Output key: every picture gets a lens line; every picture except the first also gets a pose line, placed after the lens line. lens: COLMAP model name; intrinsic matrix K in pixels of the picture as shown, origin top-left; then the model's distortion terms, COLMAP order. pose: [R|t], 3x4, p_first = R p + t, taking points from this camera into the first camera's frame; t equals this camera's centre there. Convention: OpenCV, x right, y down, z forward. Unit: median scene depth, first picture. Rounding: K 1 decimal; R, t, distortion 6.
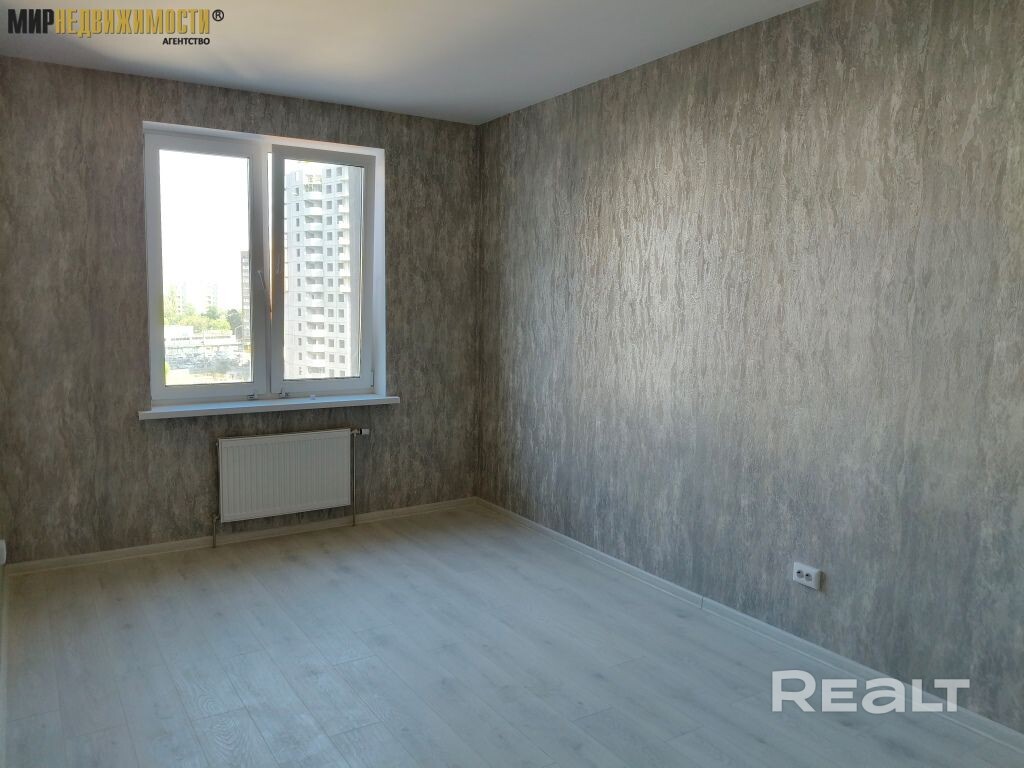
lens RADIAL K [[782.1, 0, 512.0], [0, 782.1, 384.0], [0, 0, 1]] dist [0.003490, -0.000419]
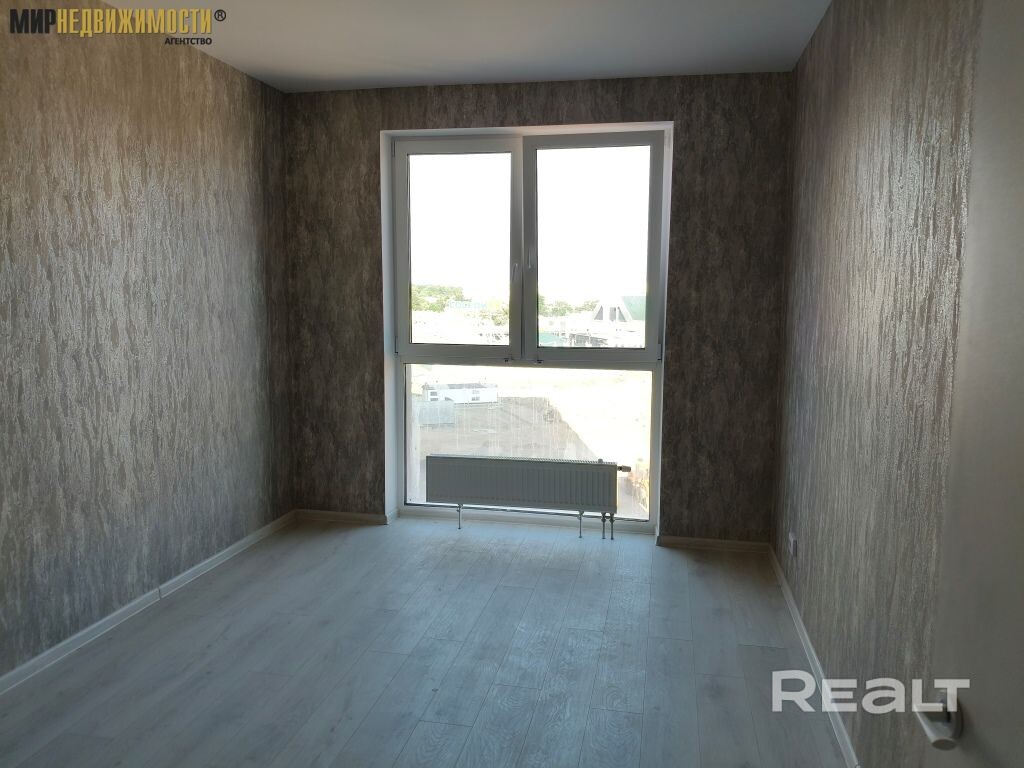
lens RADIAL K [[782.1, 0, 512.0], [0, 782.1, 384.0], [0, 0, 1]] dist [0.003490, -0.000419]
pose [[-0.723766, -0.089833, 0.684173, -0.710880], [0.066812, 0.977708, 0.199053, -0.208080], [-0.686803, 0.189779, -0.701631, 1.300449]]
